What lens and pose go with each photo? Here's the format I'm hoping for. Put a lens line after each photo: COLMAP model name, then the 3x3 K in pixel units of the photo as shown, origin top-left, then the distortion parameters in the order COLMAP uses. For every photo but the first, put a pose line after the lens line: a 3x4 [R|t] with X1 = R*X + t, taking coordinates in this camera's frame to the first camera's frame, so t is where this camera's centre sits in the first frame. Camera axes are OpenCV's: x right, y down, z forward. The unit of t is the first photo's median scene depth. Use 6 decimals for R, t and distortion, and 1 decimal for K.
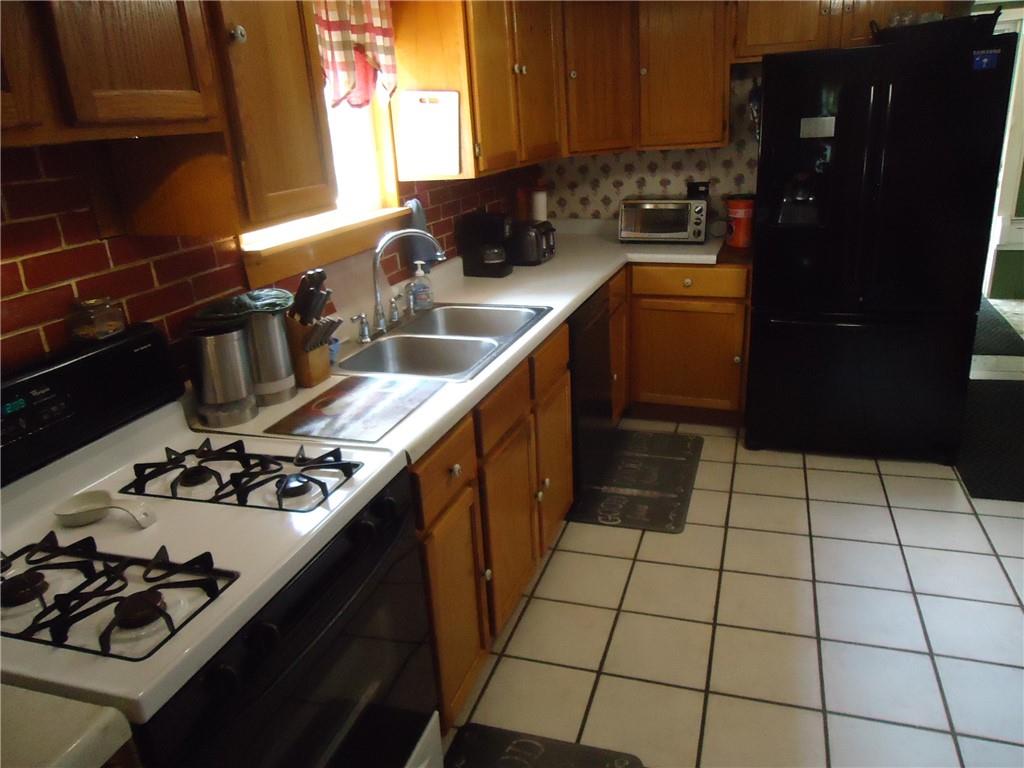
lens RADIAL K [[746.6, 0, 512.0], [0, 746.6, 384.0], [0, 0, 1]] dist [-0.001280, -0.000691]
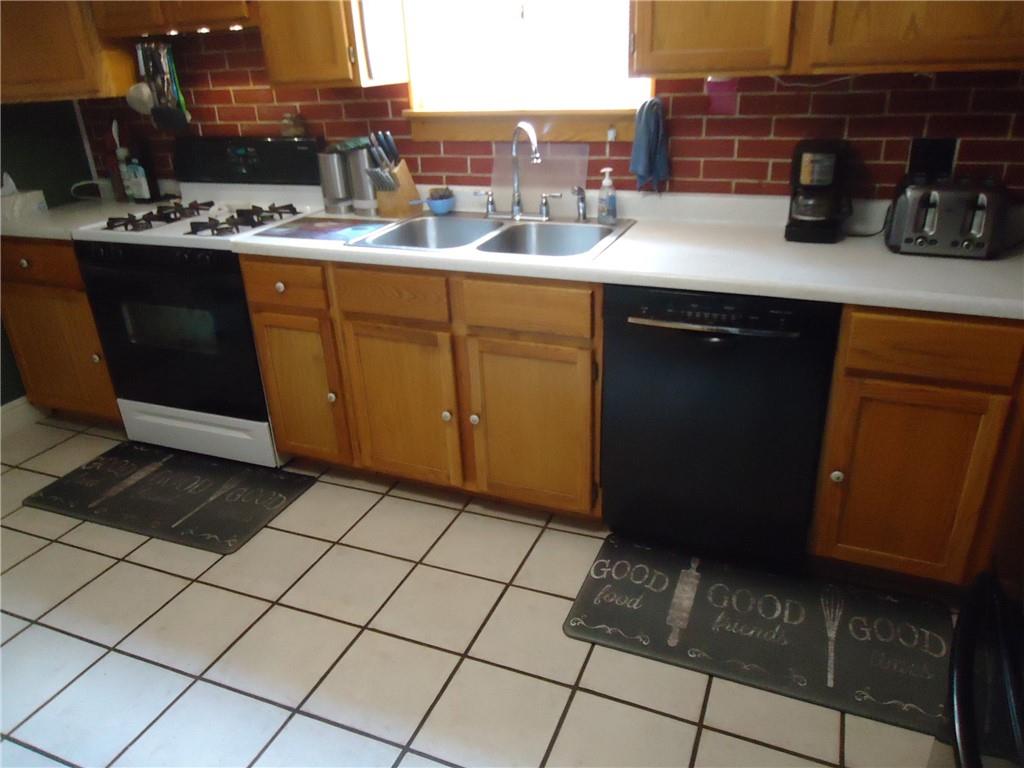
lens RADIAL K [[746.6, 0, 512.0], [0, 746.6, 384.0], [0, 0, 1]] dist [-0.001280, -0.000691]
pose [[-0.077380, 0.460310, -0.884379, 0.717526], [-0.286603, 0.839328, 0.461938, -0.294310], [0.954919, 0.289211, 0.066979, 0.818718]]
